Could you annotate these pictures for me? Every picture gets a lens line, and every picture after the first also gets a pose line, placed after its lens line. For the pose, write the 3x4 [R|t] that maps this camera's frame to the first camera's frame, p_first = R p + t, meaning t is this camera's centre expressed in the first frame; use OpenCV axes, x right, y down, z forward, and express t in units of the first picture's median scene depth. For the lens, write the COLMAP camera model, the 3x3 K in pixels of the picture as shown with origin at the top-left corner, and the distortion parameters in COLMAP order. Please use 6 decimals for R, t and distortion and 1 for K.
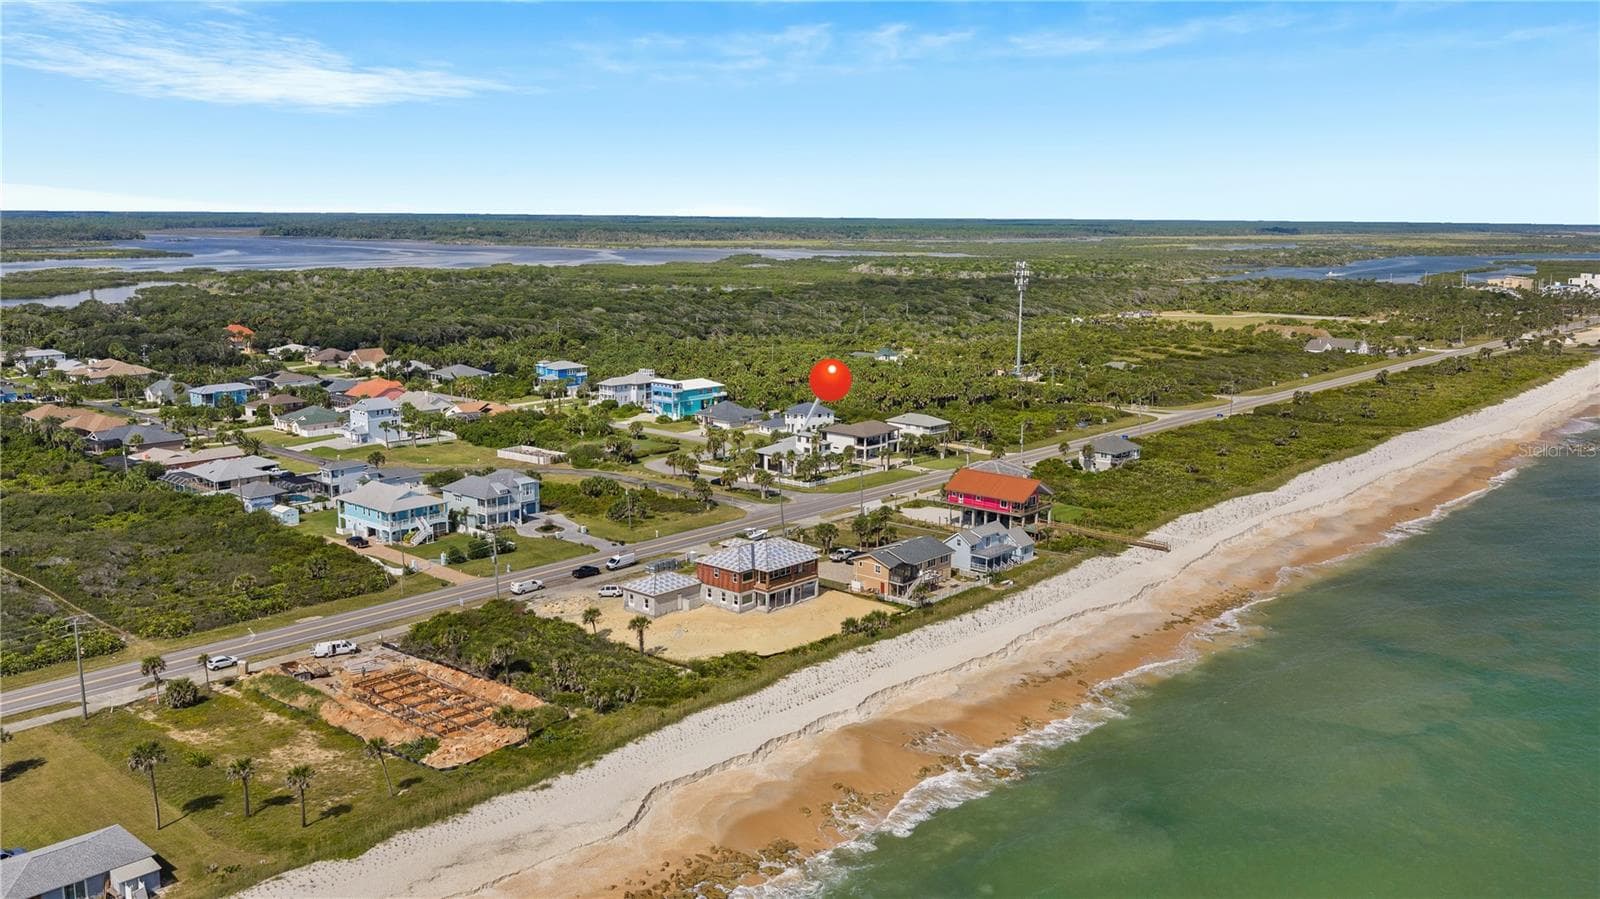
lens RADIAL K [[1358.5, 0, 800.0], [0, 1358.5, 449.5], [0, 0, 1]] dist [0.014885, 0.006577]
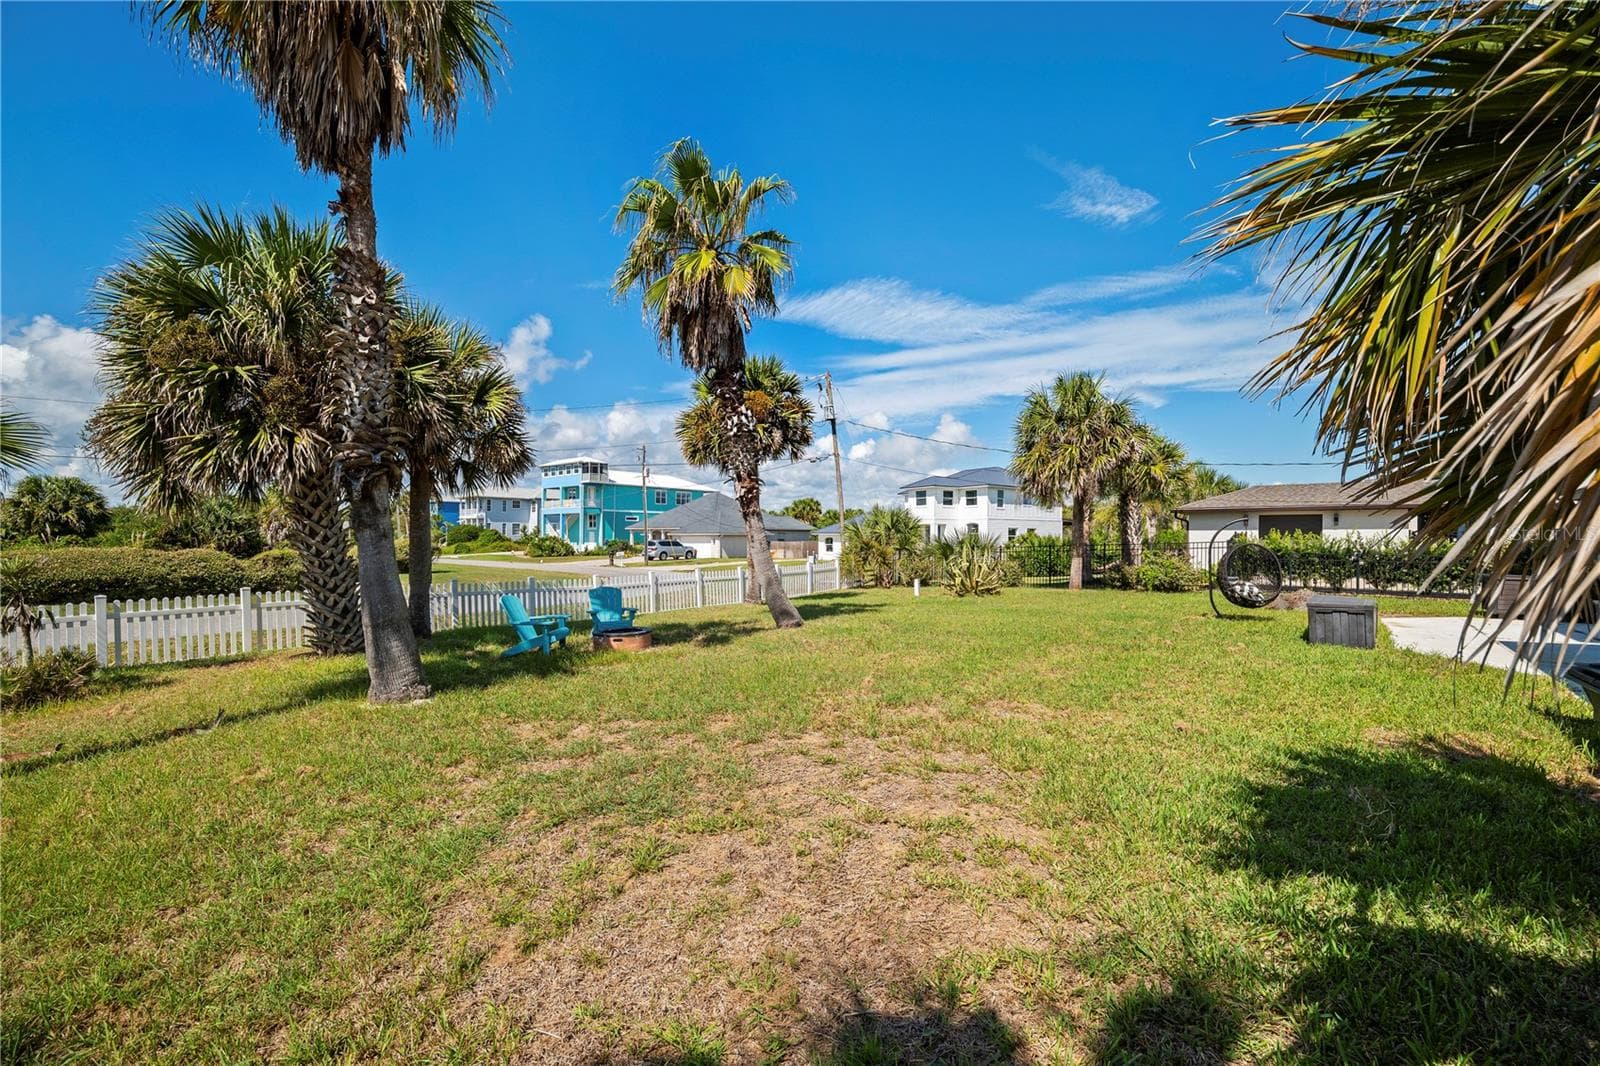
lens RADIAL K [[658.9, 0, 800.0], [0, 658.9, 533.0], [0, 0, 1]] dist [-0.000186, -0.000013]
pose [[0.998689, -0.031151, 0.040627, -0.047759], [0.037728, 0.984244, -0.172741, 0.008000], [-0.034605, 0.174048, 0.984129, 0.982029]]
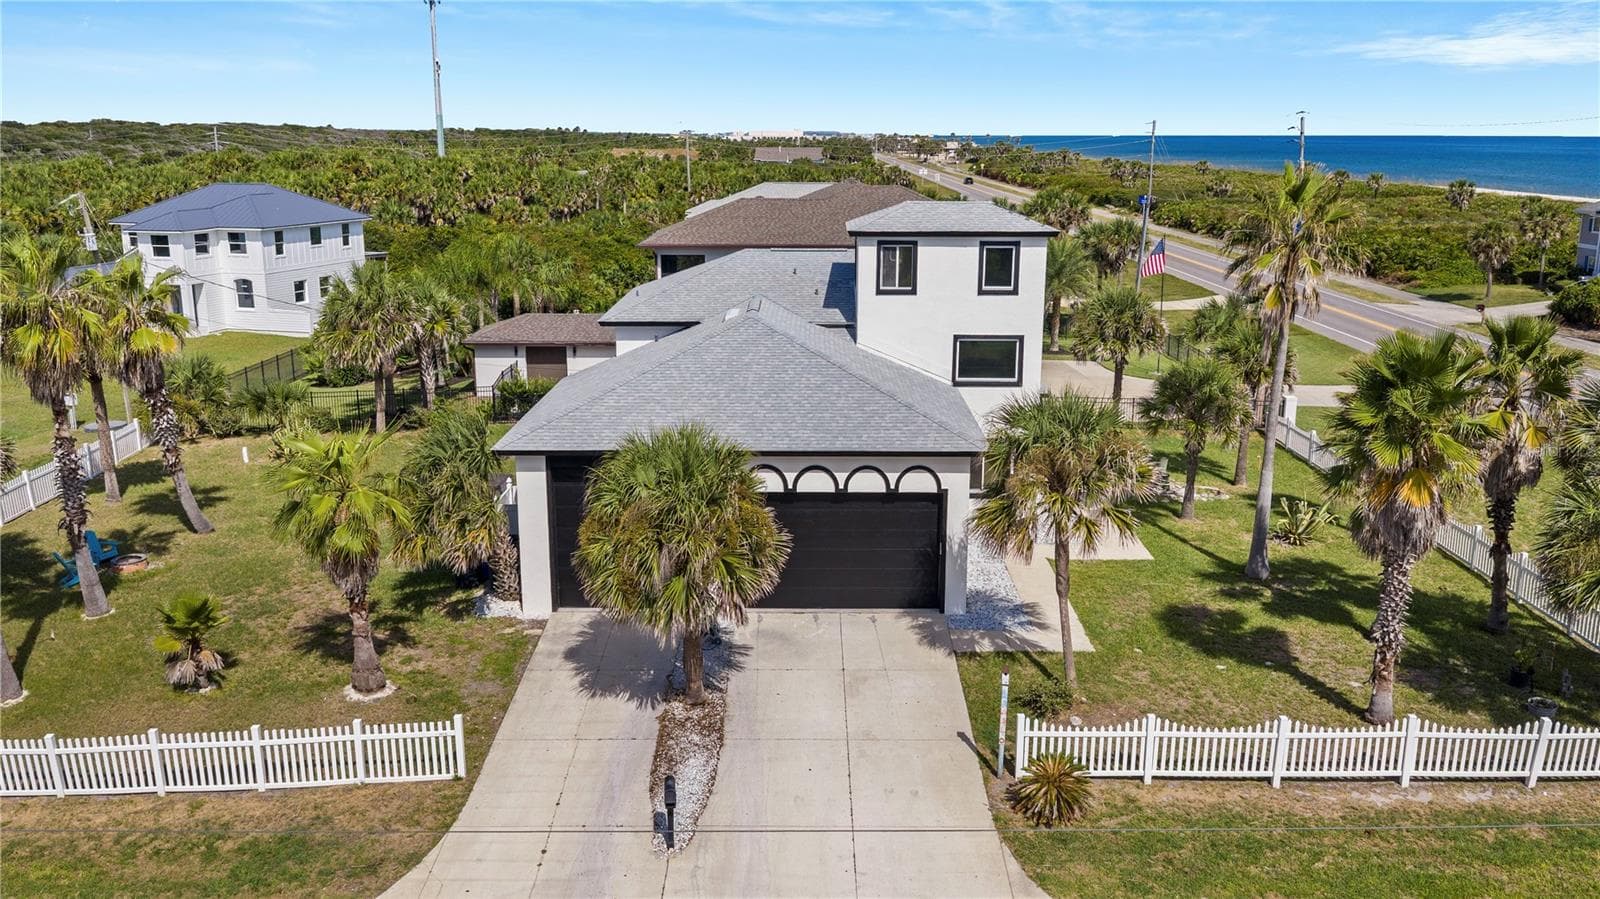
lens RADIAL K [[1358.5, 0, 800.0], [0, 1358.5, 449.5], [0, 0, 1]] dist [0.014885, 0.006577]
pose [[0.752400, -0.178713, 0.634000, -0.082981], [0.134057, 0.983893, 0.118250, -0.007436], [-0.644921, -0.003979, 0.764239, 0.891418]]
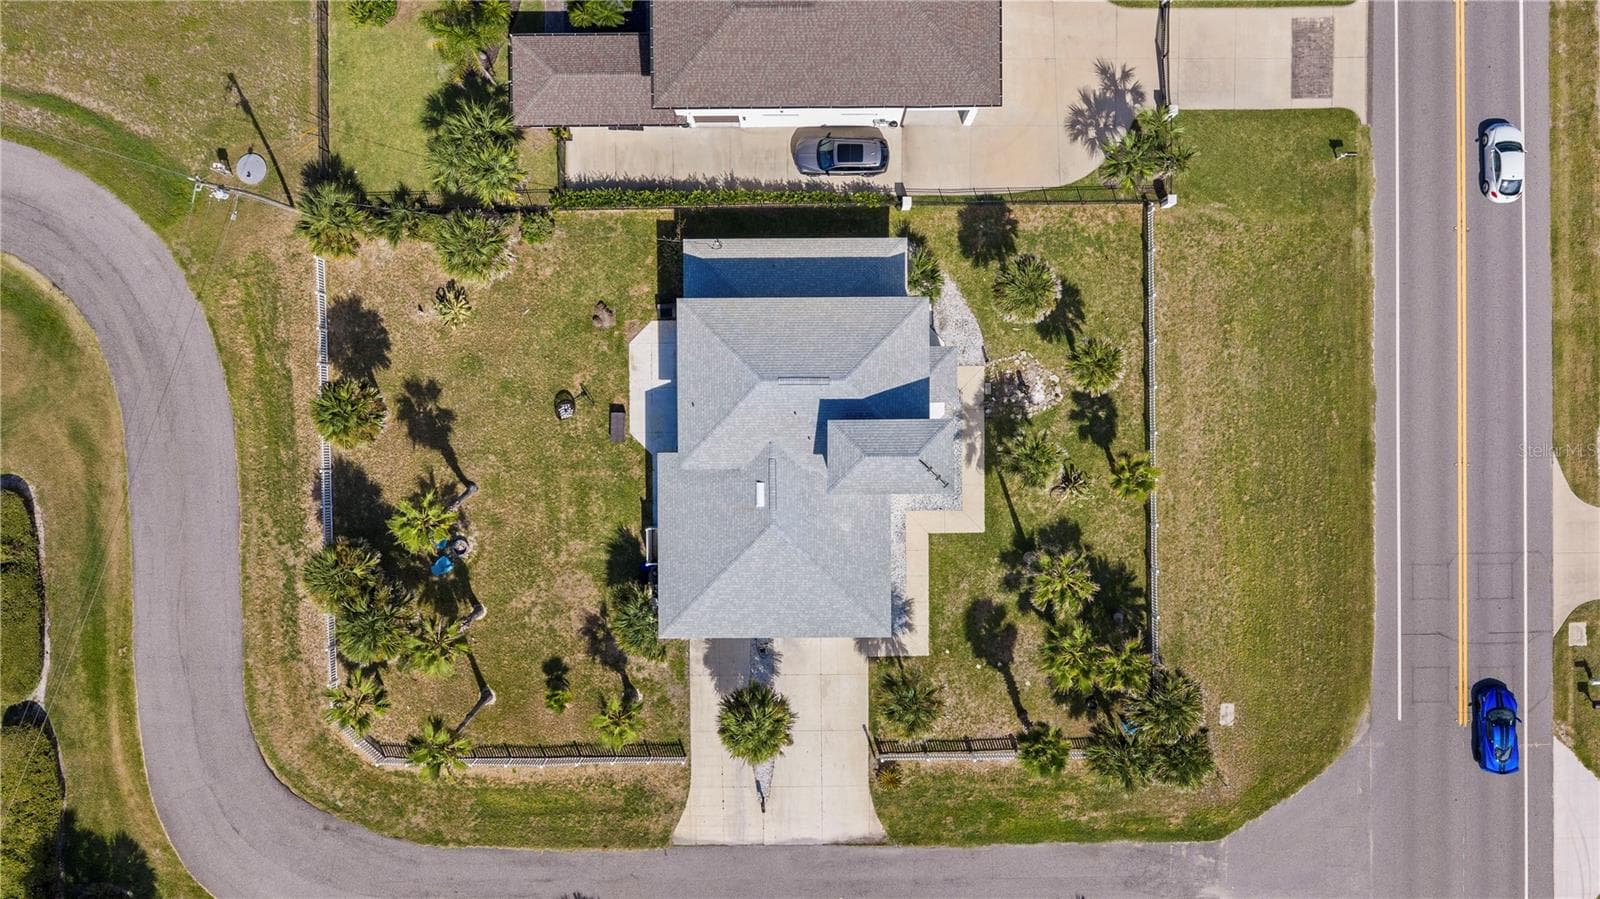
lens RADIAL K [[1358.5, 0, 800.0], [0, 1358.5, 449.5], [0, 0, 1]] dist [0.014885, 0.006577]
pose [[0.743440, -0.667205, -0.046193, 0.006048], [0.145053, 0.093431, 0.985003, -0.202373], [-0.652883, -0.738991, 0.166241, 0.951476]]
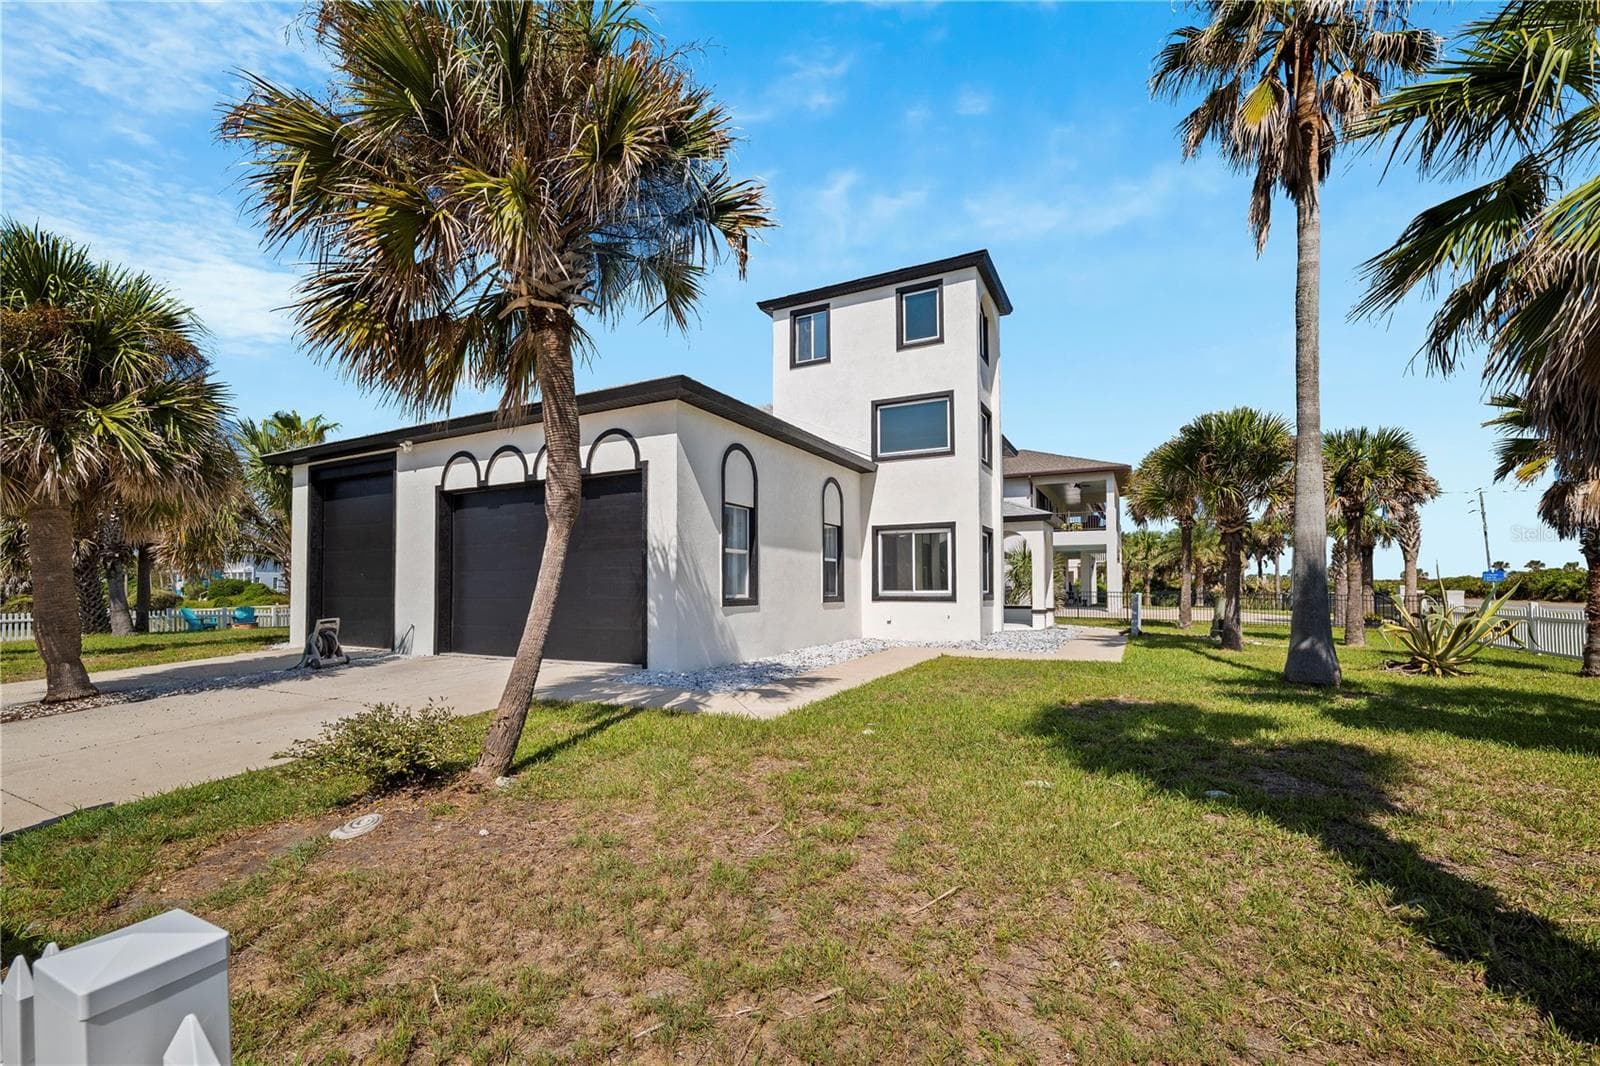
lens RADIAL K [[666.8, 0, 801.4], [0, 666.8, 561.1], [0, 0, 1]] dist [0.002163, 0.000199]
pose [[0.966613, -0.032686, 0.254147, -0.014923], [0.083416, 0.977944, -0.191485, 0.019250], [-0.242283, 0.206292, 0.948020, 0.929131]]
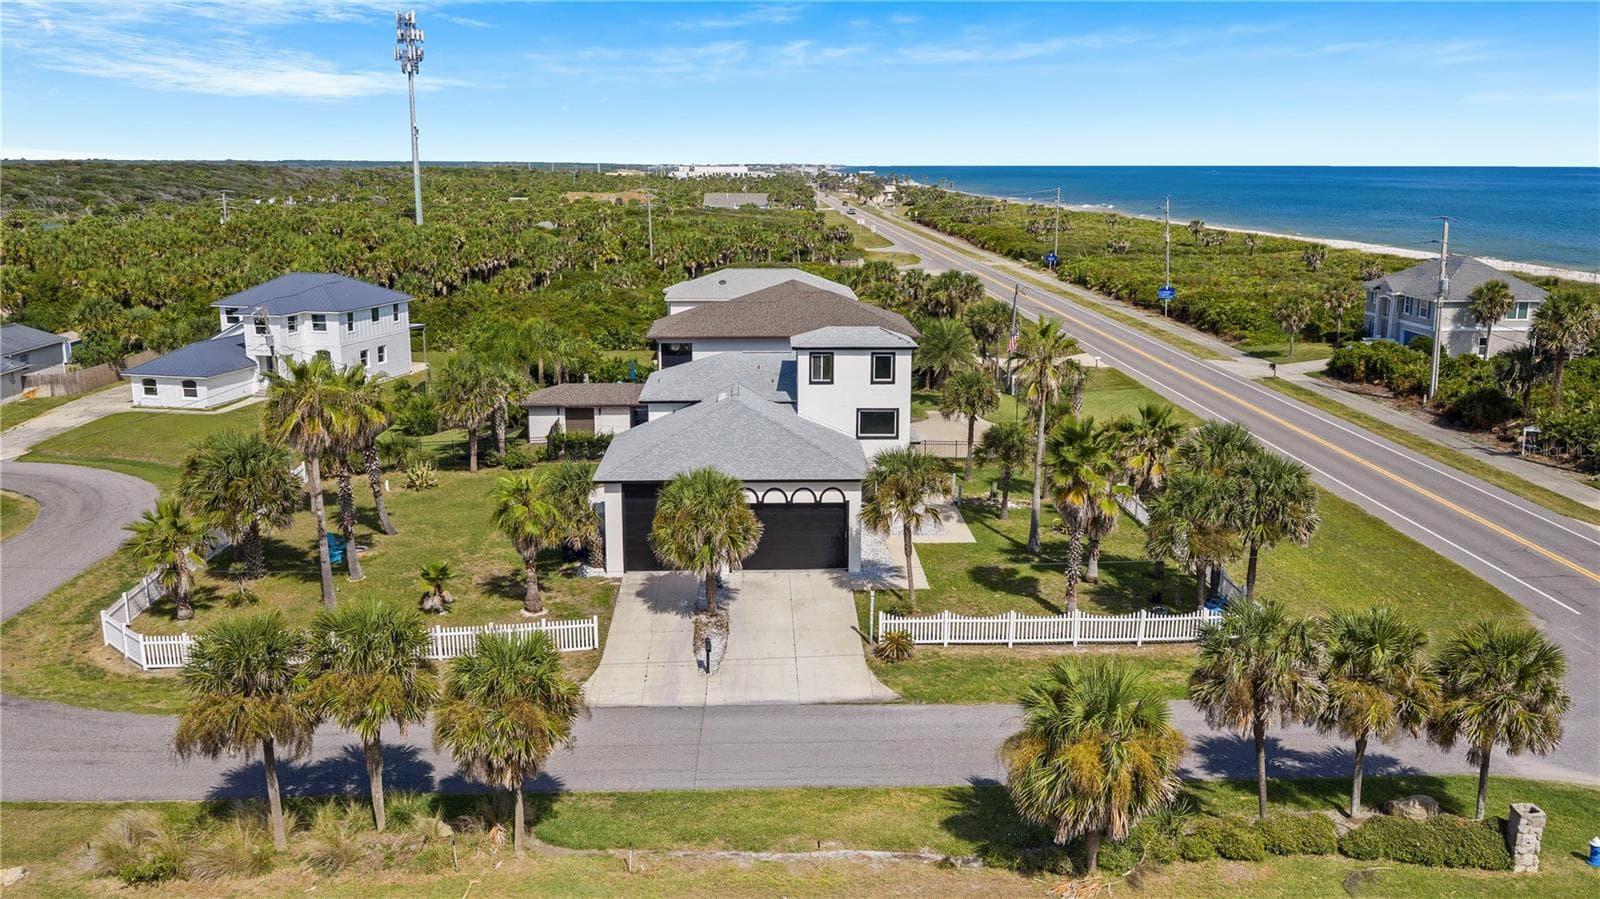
lens RADIAL K [[1358.5, 0, 800.0], [0, 1358.5, 449.5], [0, 0, 1]] dist [0.014885, 0.006577]
pose [[0.725063, -0.171636, 0.666952, -0.132580], [0.138238, 0.985007, 0.103203, -0.016817], [-0.674666, 0.017370, 0.737919, 0.835438]]
